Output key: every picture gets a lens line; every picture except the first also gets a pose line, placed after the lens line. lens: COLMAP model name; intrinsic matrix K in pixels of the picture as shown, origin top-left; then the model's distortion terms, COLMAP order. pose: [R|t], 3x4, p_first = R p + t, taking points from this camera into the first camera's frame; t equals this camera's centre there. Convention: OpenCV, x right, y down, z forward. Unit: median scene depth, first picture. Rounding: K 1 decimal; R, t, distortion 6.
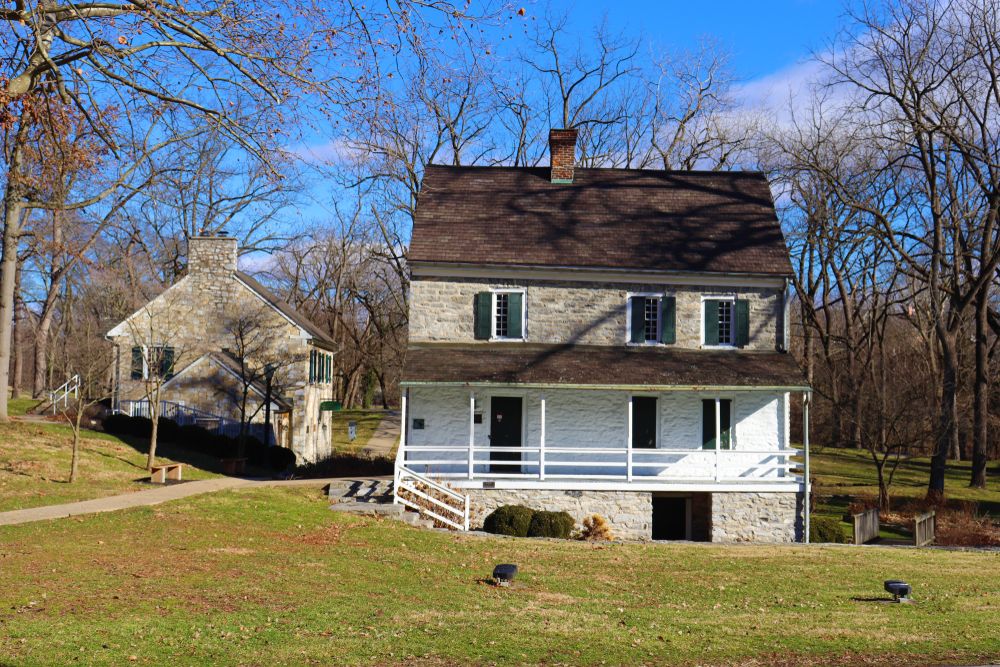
lens RADIAL K [[851.0, 0, 500.0], [0, 851.0, 333.5], [0, 0, 1]] dist [-0.141760, -0.006752]
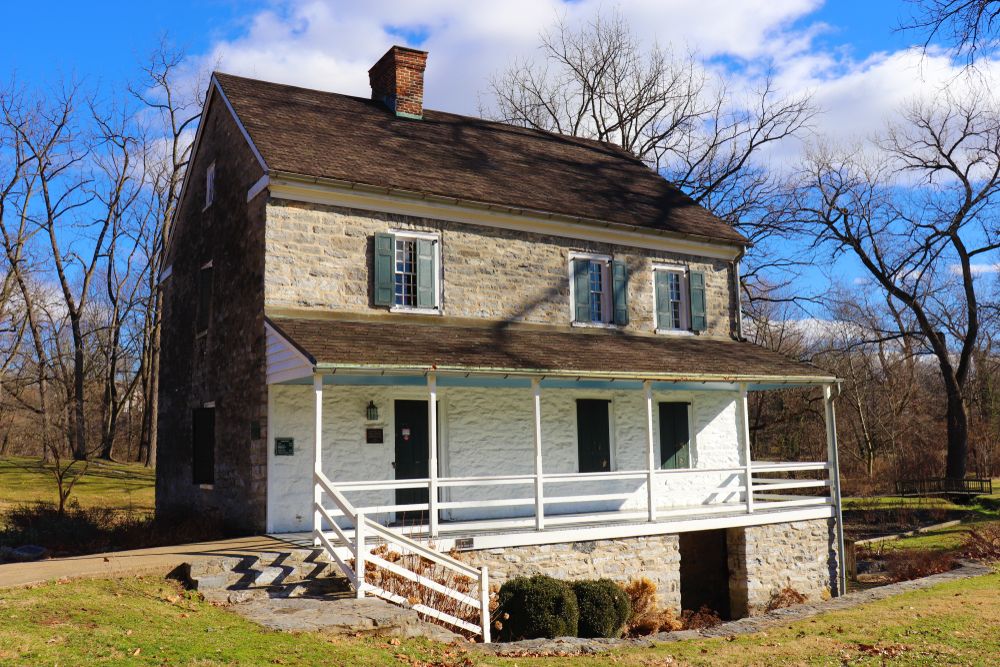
lens RADIAL K [[851.0, 0, 500.0], [0, 851.0, 333.5], [0, 0, 1]] dist [-0.141760, -0.006752]
pose [[0.904683, 0.021576, 0.425539, -0.205504], [-0.002690, 0.998986, -0.044932, 0.053119], [-0.426077, 0.039504, 0.903824, 0.401922]]
